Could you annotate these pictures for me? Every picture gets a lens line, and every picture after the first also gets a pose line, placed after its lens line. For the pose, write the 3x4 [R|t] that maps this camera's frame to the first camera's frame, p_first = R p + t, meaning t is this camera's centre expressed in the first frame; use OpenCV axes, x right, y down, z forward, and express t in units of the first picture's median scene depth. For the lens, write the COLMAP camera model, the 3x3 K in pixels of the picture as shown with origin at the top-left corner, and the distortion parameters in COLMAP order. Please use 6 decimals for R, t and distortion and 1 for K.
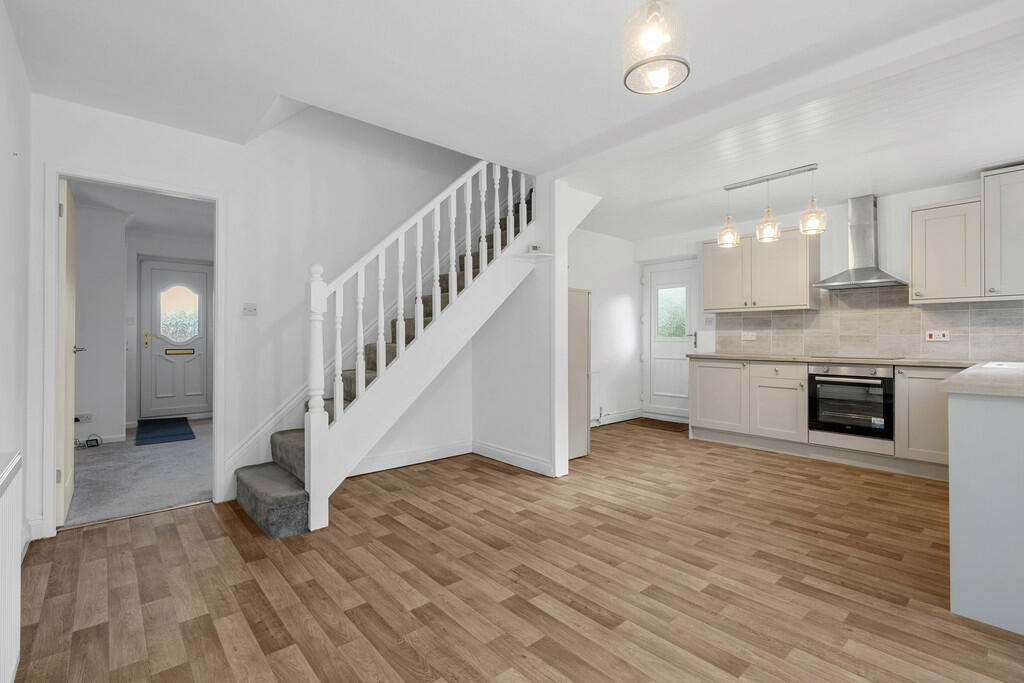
lens RADIAL K [[465.9, 0, 516.9], [0, 465.9, 331.4], [0, 0, 1]] dist [-0.004017, 0.000112]
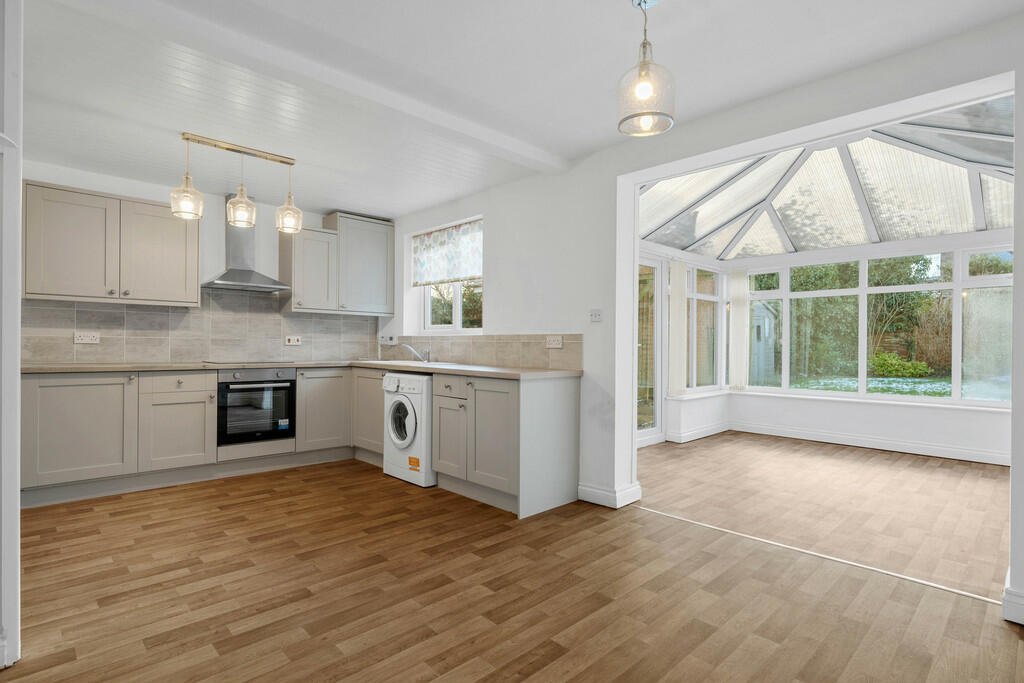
lens RADIAL K [[511.2, 0, 512.0], [0, 511.2, 341.5], [0, 0, 1]] dist [-0.001252, -0.000259]
pose [[-0.032658, 0.005610, 0.999451, -0.433028], [-0.023962, 0.999692, -0.006394, 0.008284], [-0.999179, -0.024158, -0.032513, 0.596849]]
